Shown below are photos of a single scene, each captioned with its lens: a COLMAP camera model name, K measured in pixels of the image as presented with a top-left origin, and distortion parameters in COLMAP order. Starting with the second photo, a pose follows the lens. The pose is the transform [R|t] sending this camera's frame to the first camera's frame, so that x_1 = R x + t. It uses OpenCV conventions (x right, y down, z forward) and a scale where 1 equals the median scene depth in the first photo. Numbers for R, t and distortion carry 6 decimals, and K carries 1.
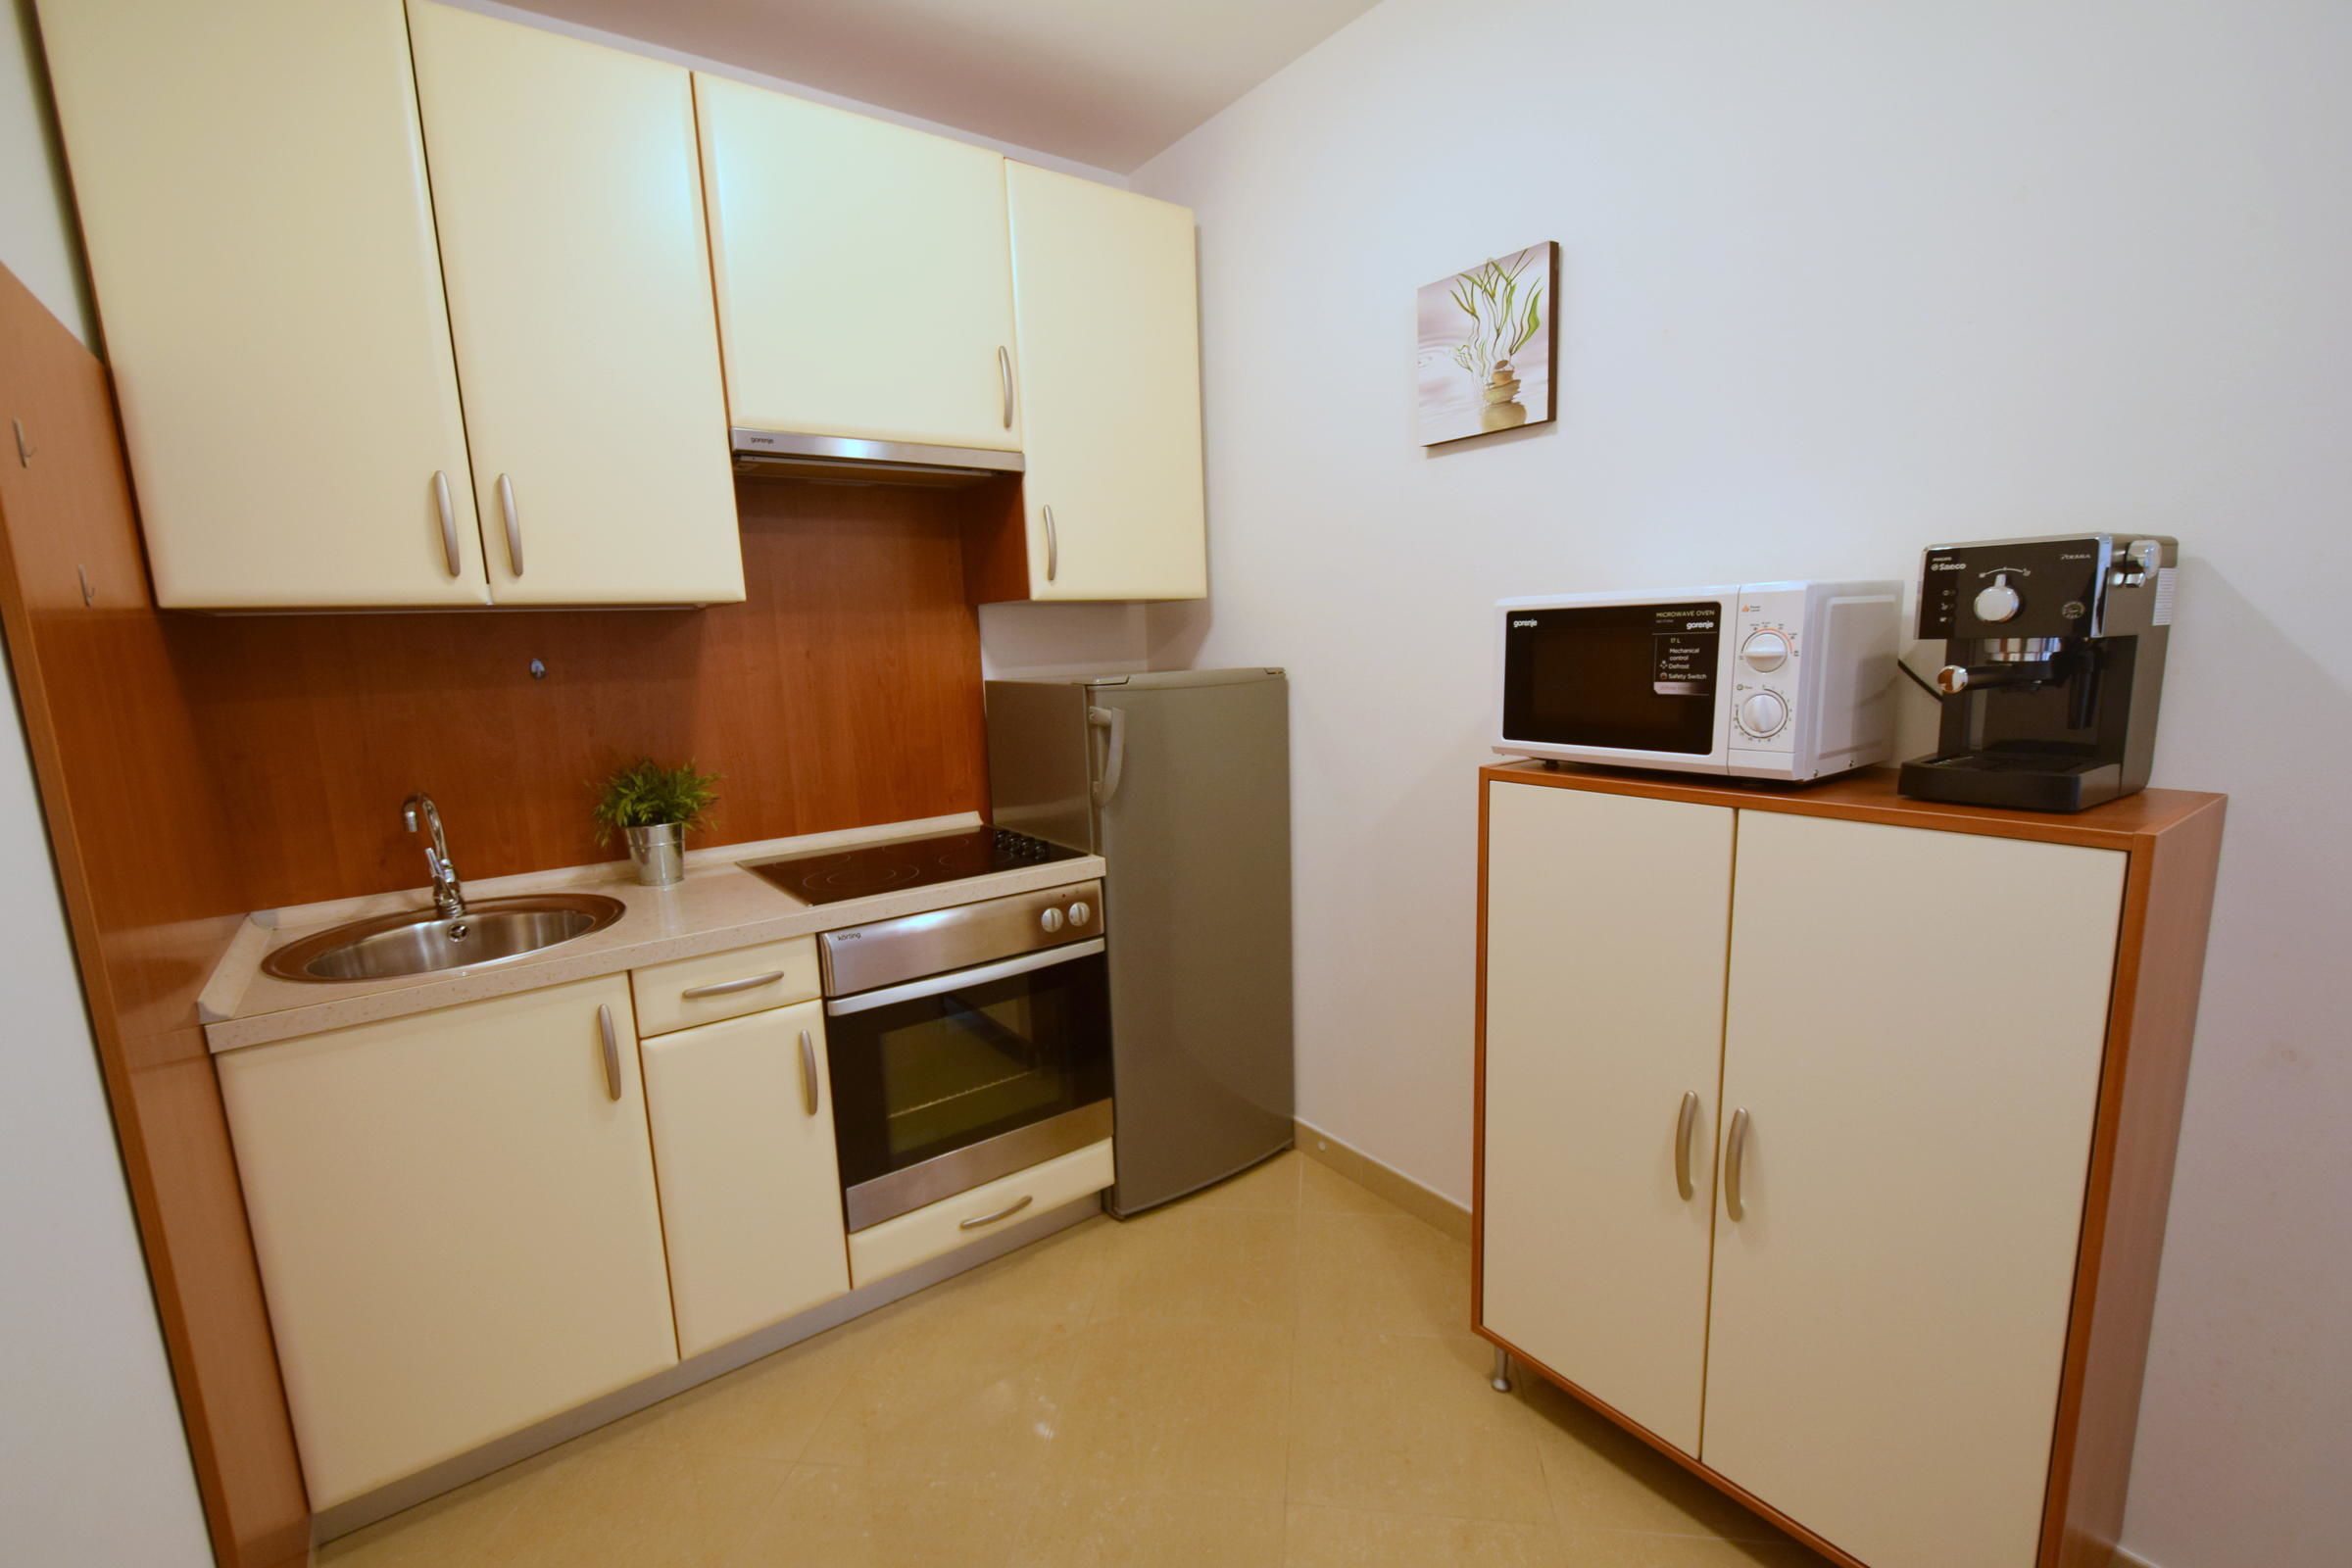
lens RADIAL K [[1024.7, 0, 1186.4], [0, 1024.7, 812.0], [0, 0, 1]] dist [0.013900, -0.012826]
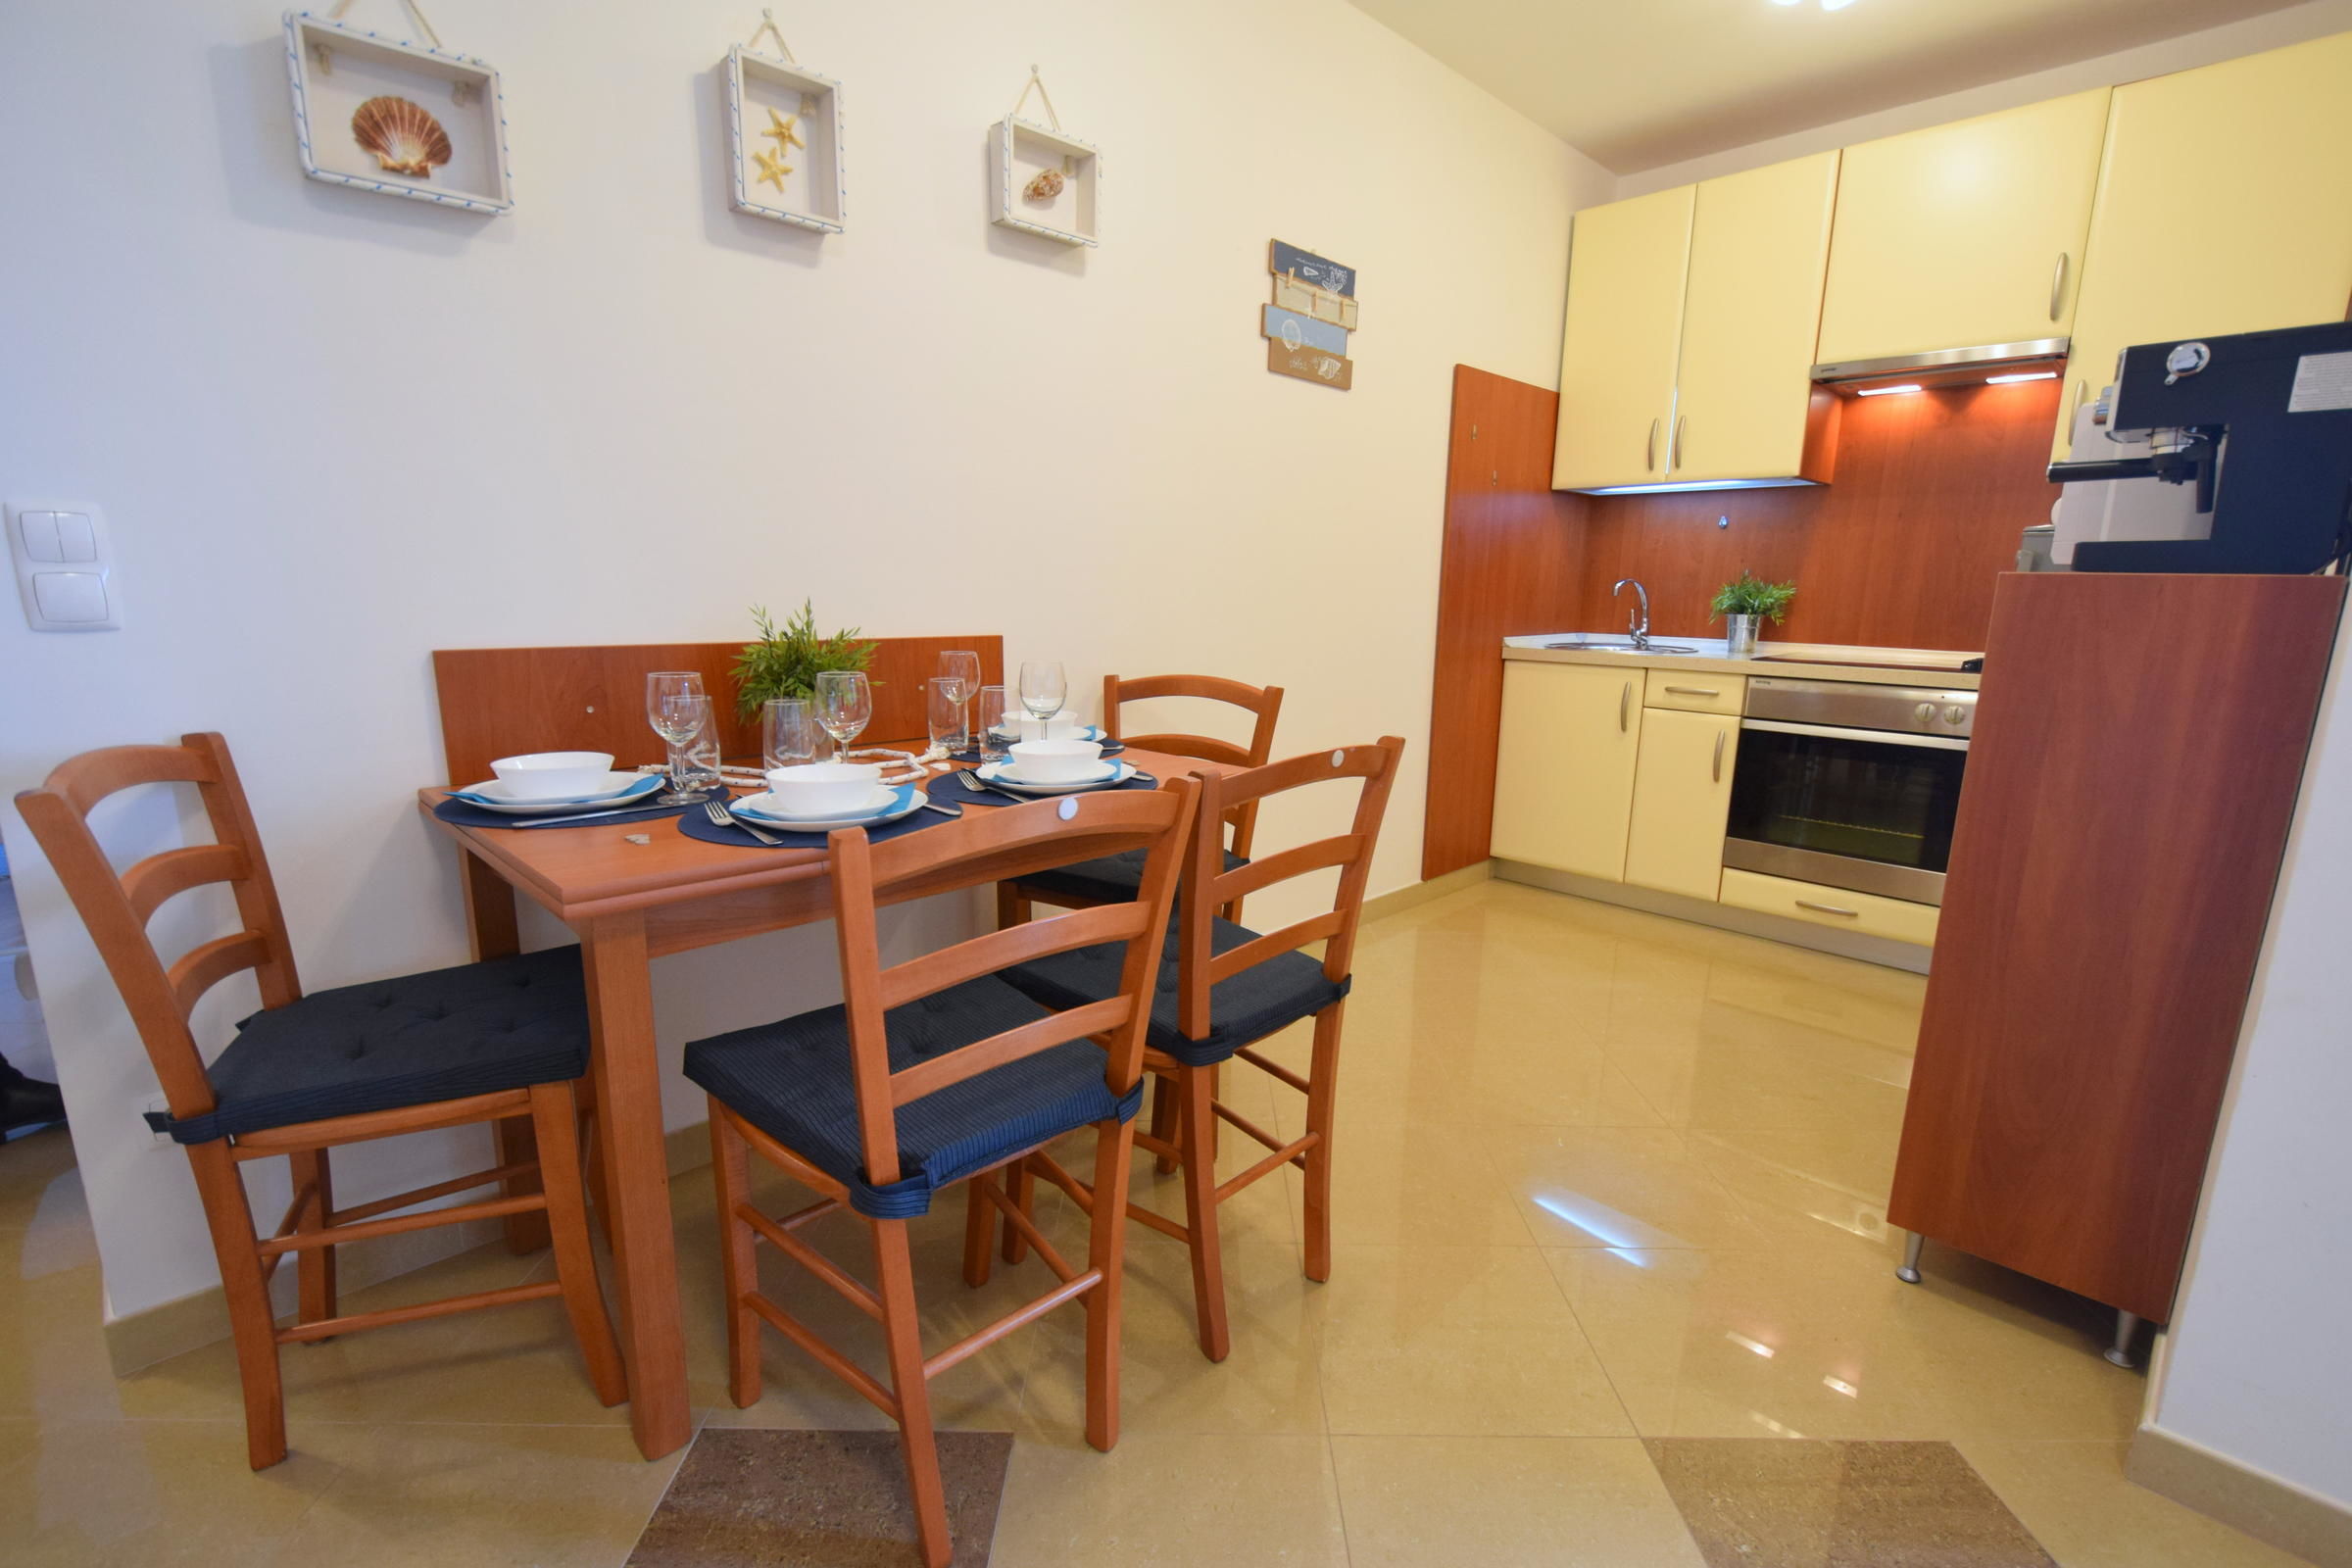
lens RADIAL K [[1038.9, 0, 1198.4], [0, 1038.9, 810.8], [0, 0, 1]] dist [0.001042, -0.001526]
pose [[0.129585, 0.252538, -0.958870, 1.185223], [-0.186836, 0.955921, 0.226512, 0.108163], [0.973807, 0.149799, 0.171056, -0.131077]]
